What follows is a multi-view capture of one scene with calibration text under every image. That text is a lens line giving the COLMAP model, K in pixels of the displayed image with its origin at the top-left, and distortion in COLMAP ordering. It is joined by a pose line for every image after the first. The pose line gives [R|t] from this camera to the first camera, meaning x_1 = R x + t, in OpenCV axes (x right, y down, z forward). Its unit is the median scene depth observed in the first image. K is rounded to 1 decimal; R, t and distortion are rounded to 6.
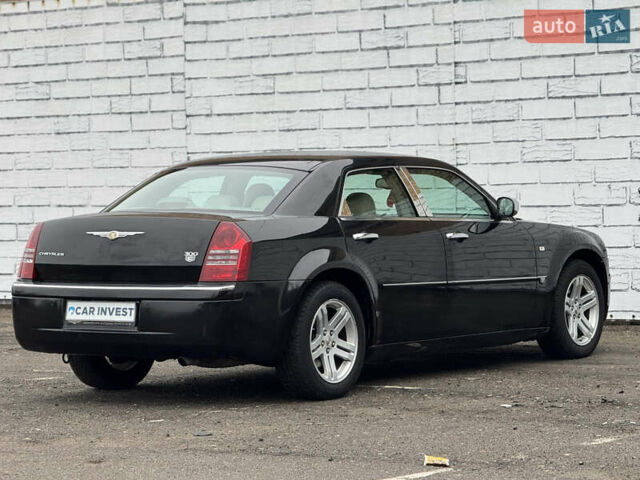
lens RADIAL K [[2449.2, 0, 316.0], [0, 2449.2, 239.9], [0, 0, 1]] dist [0.255698, 0.000000]
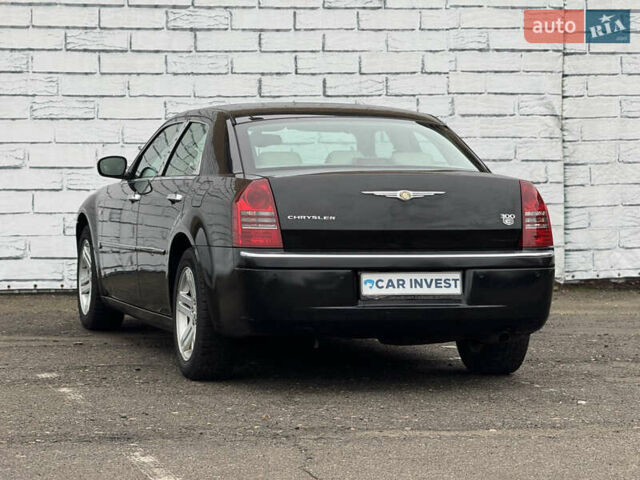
lens RADIAL K [[2342.2, 0, 337.5], [0, 2342.2, 265.6], [0, 0, 1]] dist [0.305755, 0.000000]
pose [[0.594481, -0.020779, 0.803841, -0.563241], [0.003386, 0.999722, 0.023338, 0.002691], [-0.804103, -0.011152, 0.594386, 0.398502]]
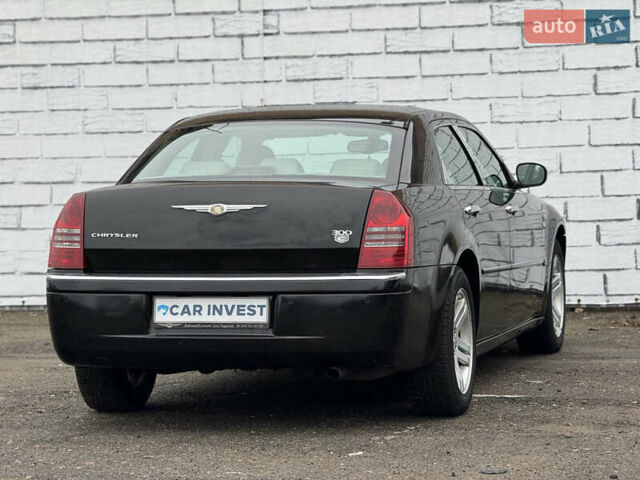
lens RADIAL K [[2366.8, 0, 317.0], [0, 2366.8, 238.1], [0, 0, 1]] dist [0.327518, 0.000000]
pose [[0.924647, -0.010999, 0.380666, -0.250912], [0.009083, 0.999935, 0.006830, 0.001694], [-0.380717, -0.002858, 0.924687, 0.236589]]
